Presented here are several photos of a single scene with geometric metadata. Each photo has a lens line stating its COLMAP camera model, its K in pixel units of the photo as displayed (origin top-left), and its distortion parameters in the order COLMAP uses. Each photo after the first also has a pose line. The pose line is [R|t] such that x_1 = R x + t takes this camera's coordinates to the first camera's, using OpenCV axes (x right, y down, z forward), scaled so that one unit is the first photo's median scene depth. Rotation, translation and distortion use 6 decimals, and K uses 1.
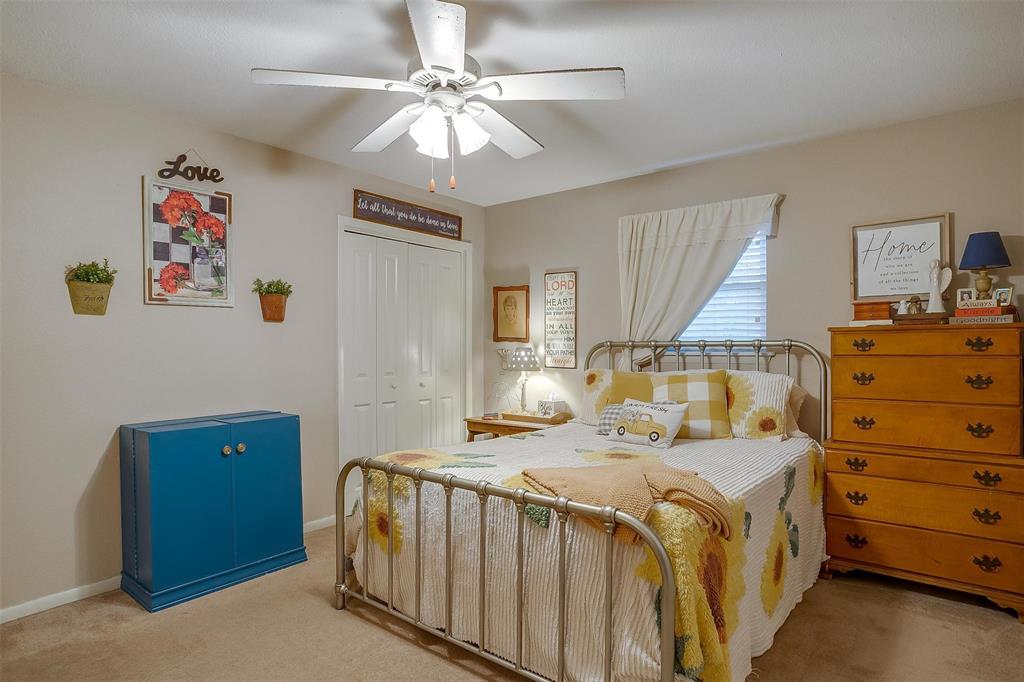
lens RADIAL K [[588.3, 0, 514.3], [0, 588.3, 345.3], [0, 0, 1]] dist [-0.022075, -0.001619]
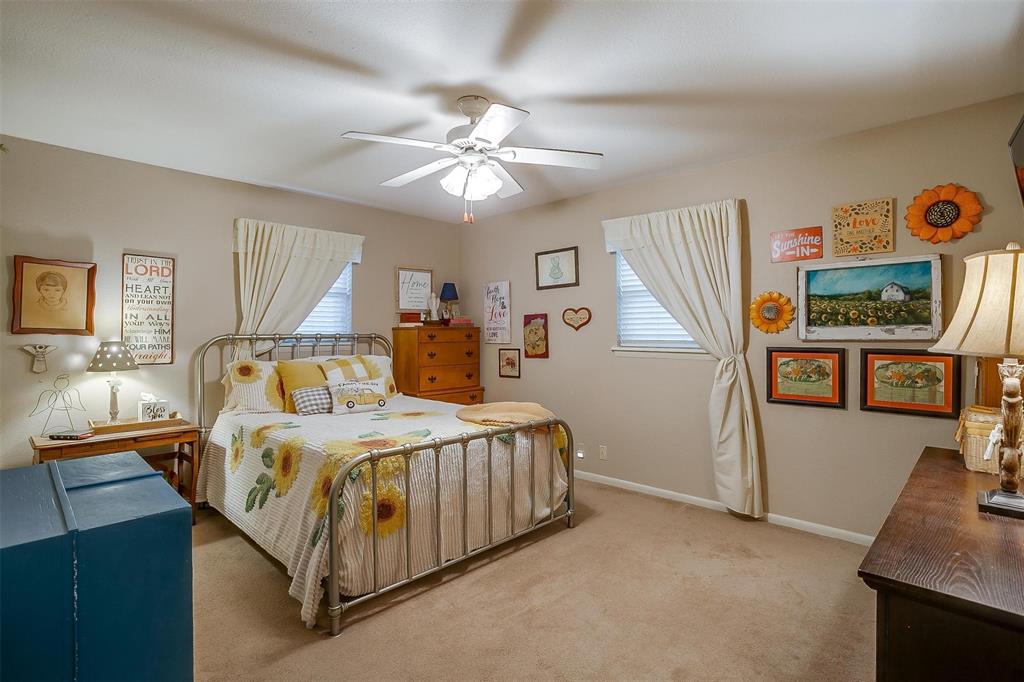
lens RADIAL K [[496.2, 0, 514.4], [0, 496.2, 338.3], [0, 0, 1]] dist [-0.049913, 0.022436]
pose [[0.078155, -0.001833, 0.996940, -0.676822], [0.007838, 0.999969, 0.001224, 0.003302], [-0.996910, 0.007719, 0.078167, 0.447680]]
